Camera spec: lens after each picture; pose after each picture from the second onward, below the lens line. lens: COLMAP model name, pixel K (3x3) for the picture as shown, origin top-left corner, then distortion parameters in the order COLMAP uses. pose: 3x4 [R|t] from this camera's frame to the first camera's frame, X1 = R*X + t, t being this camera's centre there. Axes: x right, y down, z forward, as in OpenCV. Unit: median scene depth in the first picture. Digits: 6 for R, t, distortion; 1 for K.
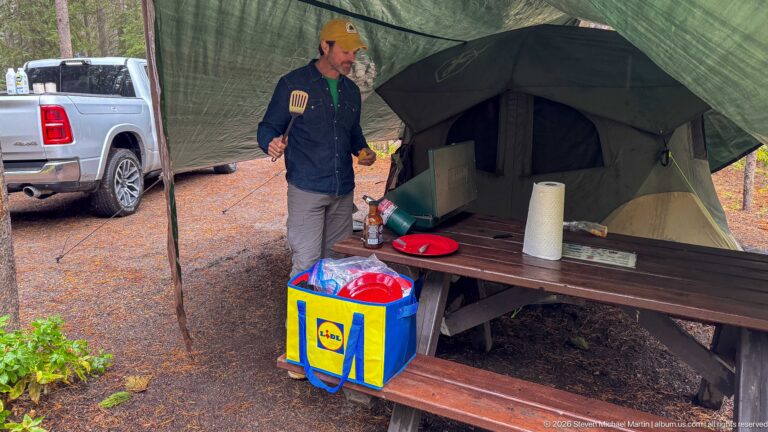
lens RADIAL K [[454.1, 0, 386.2], [0, 454.1, 182.3], [0, 0, 1]] dist [-0.002621, -0.002529]
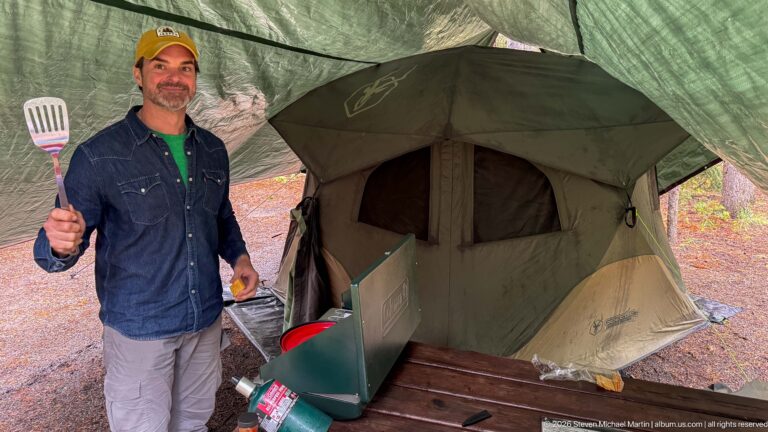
lens RADIAL K [[519.2, 0, 384.0], [0, 519.2, 216.0], [0, 0, 1]] dist [0.039285, -0.089176]
pose [[0.982921, -0.030149, 0.181540, 0.008654], [0.030683, 0.999529, -0.000132, -0.065841], [-0.181450, 0.005700, 0.983384, 0.147743]]
